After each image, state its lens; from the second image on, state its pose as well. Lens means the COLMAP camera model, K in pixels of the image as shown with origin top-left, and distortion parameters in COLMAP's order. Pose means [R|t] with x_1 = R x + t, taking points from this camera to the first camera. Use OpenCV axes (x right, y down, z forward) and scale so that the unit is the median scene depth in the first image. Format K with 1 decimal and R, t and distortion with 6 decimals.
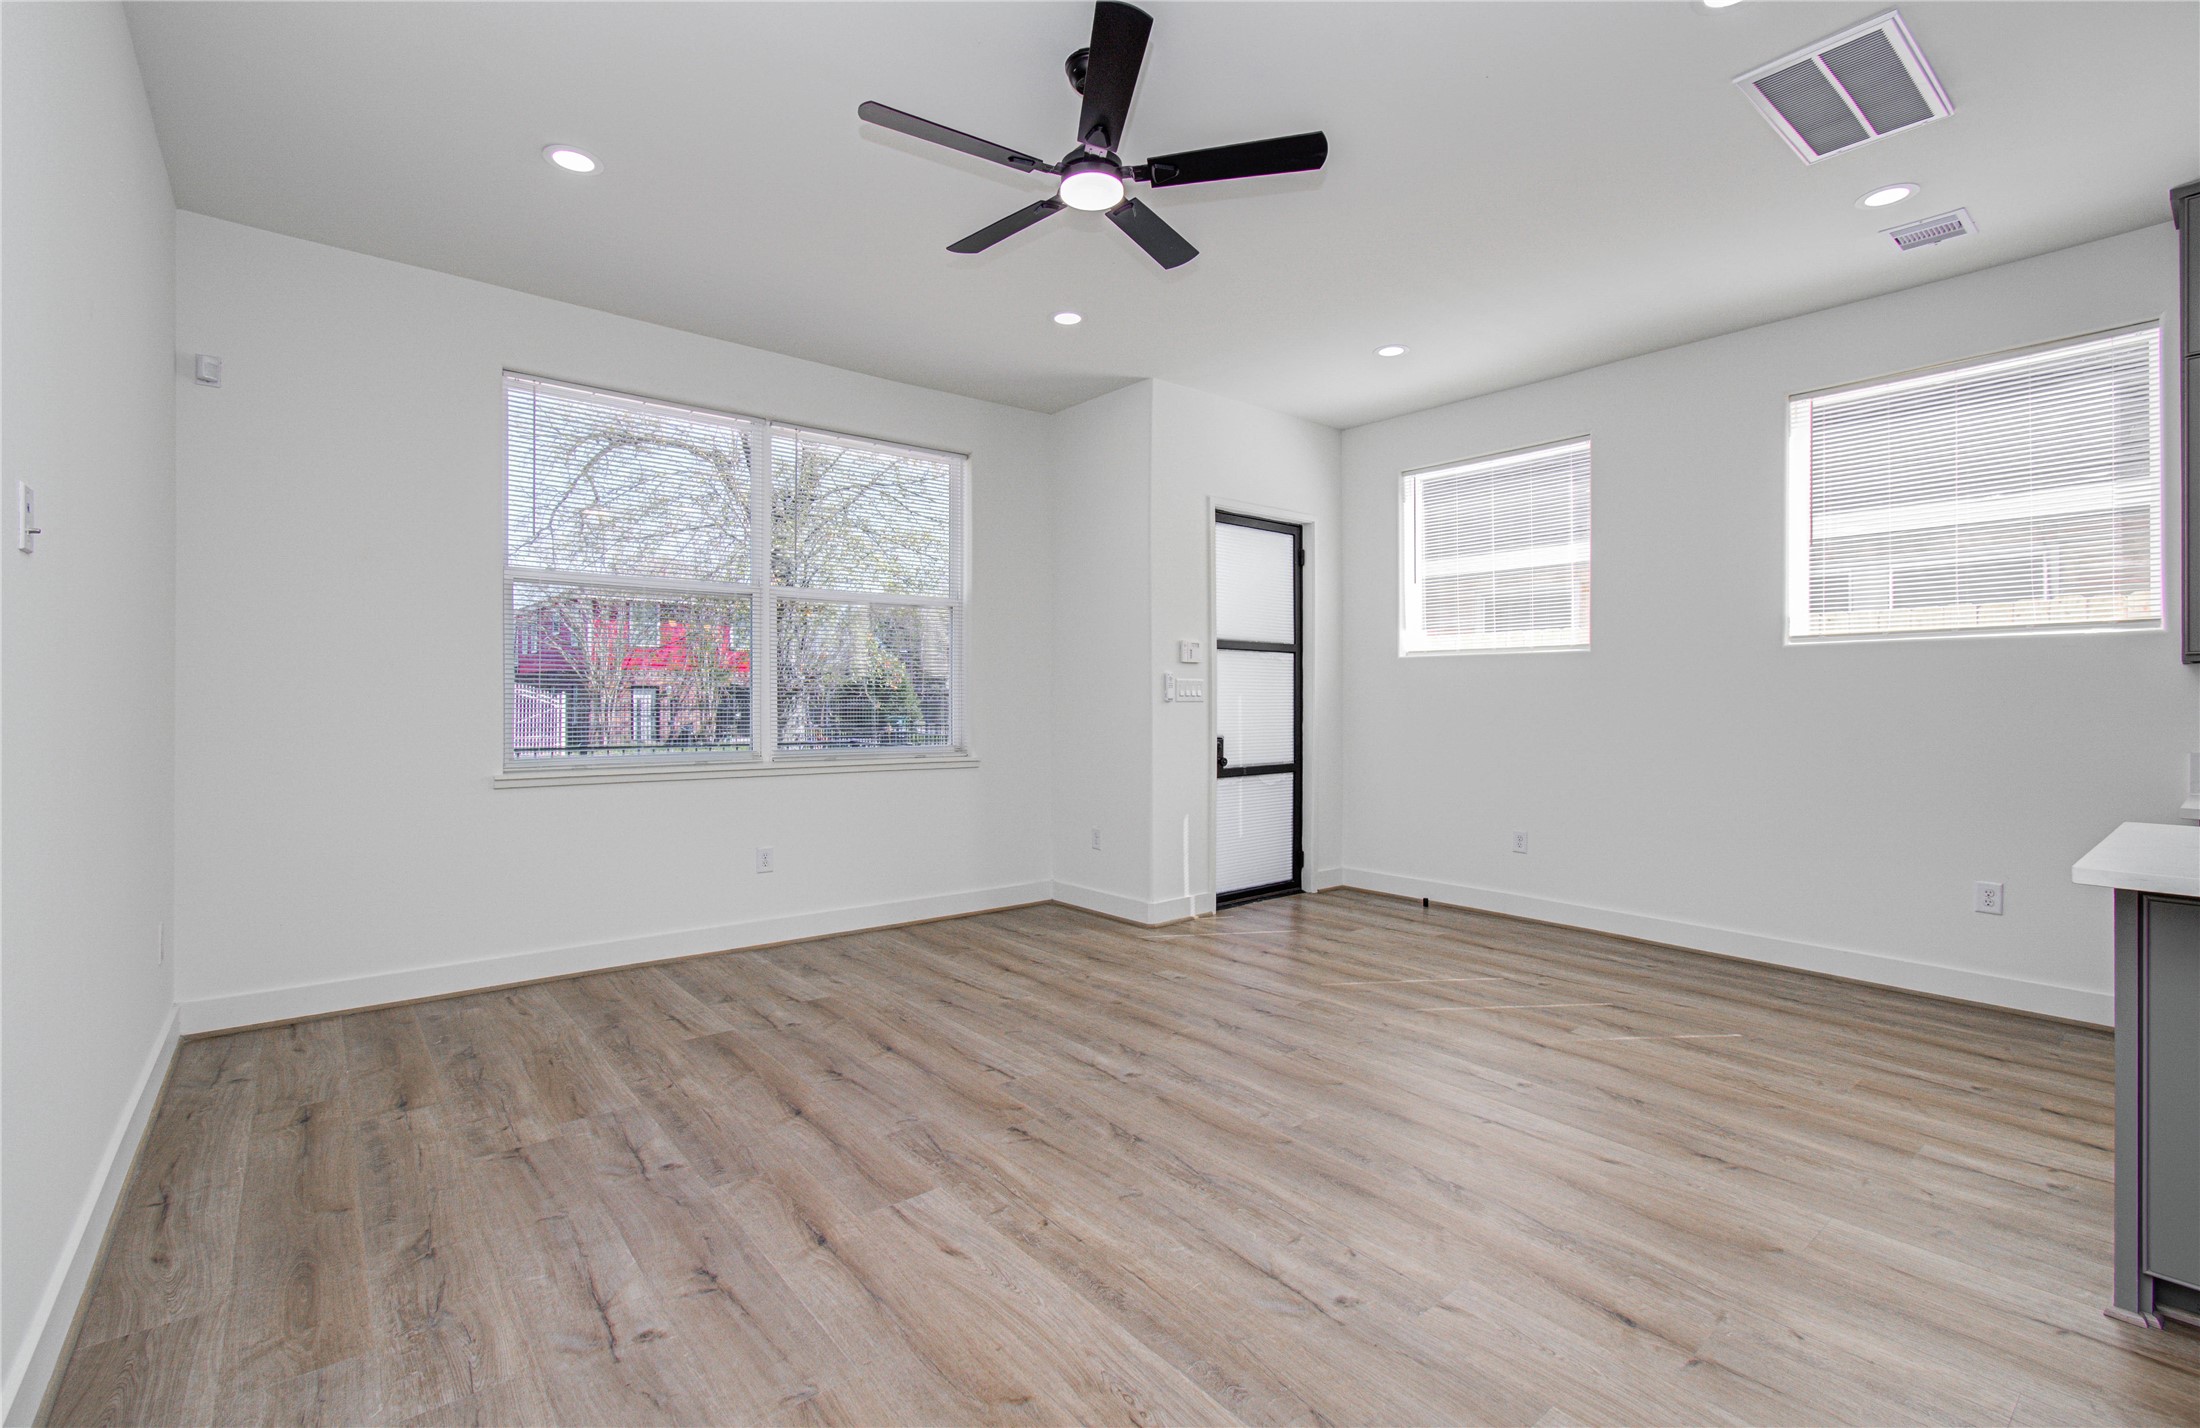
lens RADIAL K [[958.0, 0, 1102.9], [0, 958.0, 703.2], [0, 0, 1]] dist [-0.008119, 0.002275]
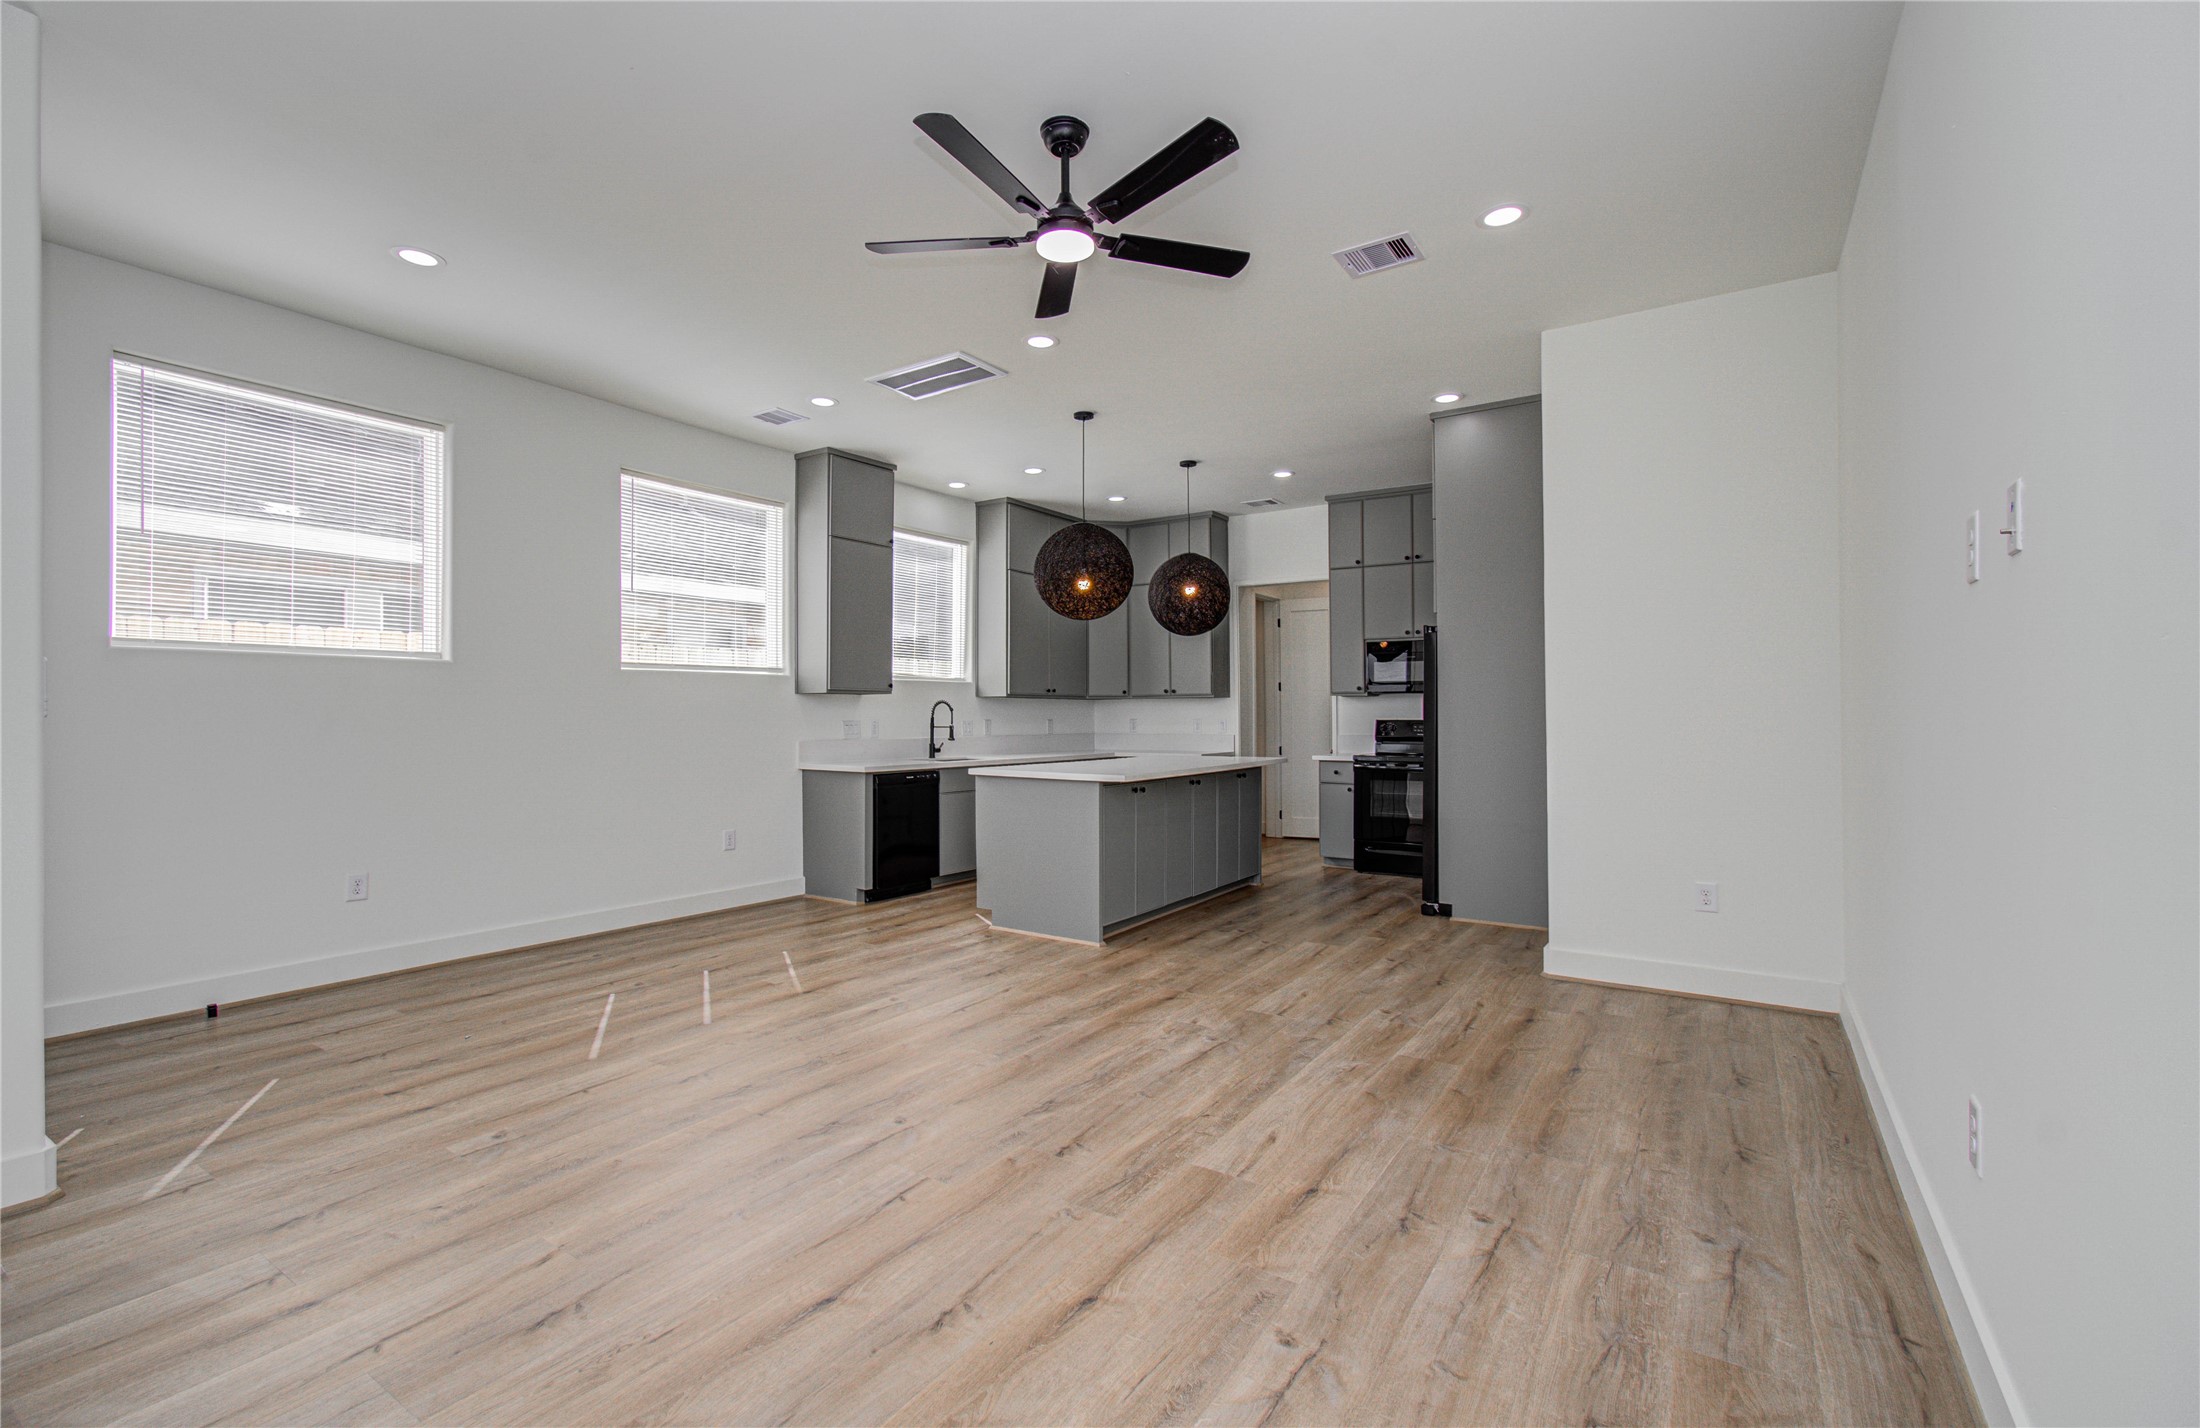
lens RADIAL K [[958.0, 0, 1086.7], [0, 958.0, 711.2], [0, 0, 1]] dist [-0.008119, 0.002275]
pose [[-0.287157, 0.000733, 0.957883, -0.839475], [0.003372, 0.999994, 0.000246, -0.004446], [-0.957878, 0.003301, -0.287158, 1.017588]]
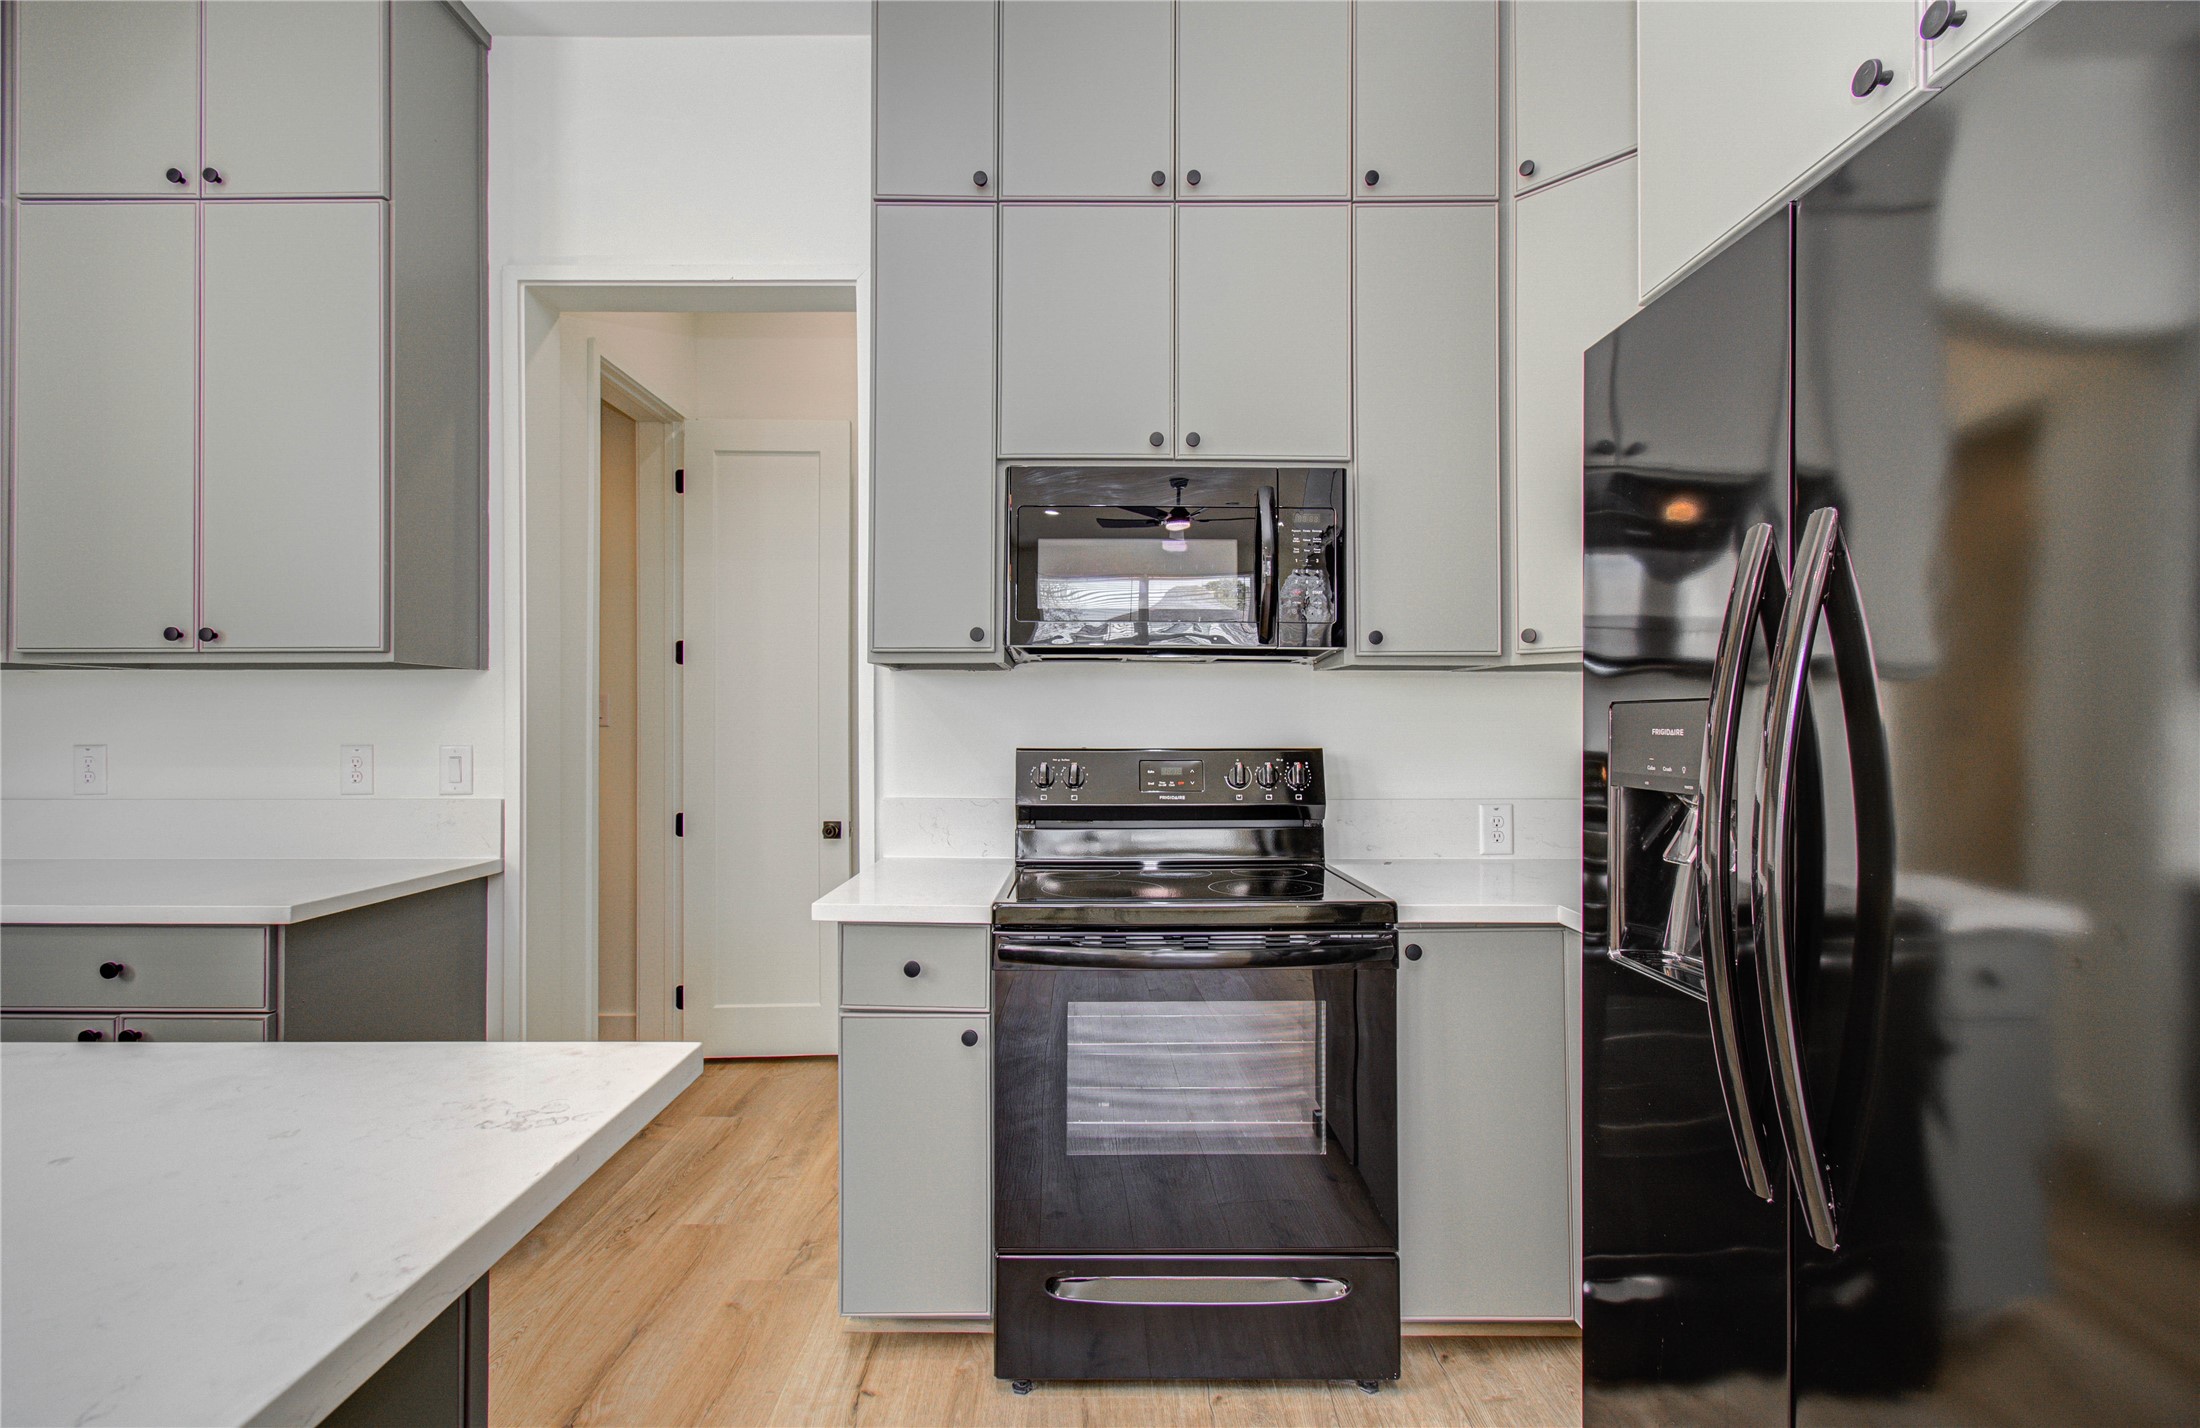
lens RADIAL K [[958.0, 0, 1068.7], [0, 958.0, 719.7], [0, 0, 1]] dist [-0.008119, 0.002275]
pose [[-0.762381, -0.001023, 0.647127, 0.701217], [-0.004525, 0.999983, -0.003751, -0.000218], [-0.647112, -0.005788, -0.762373, 0.182886]]
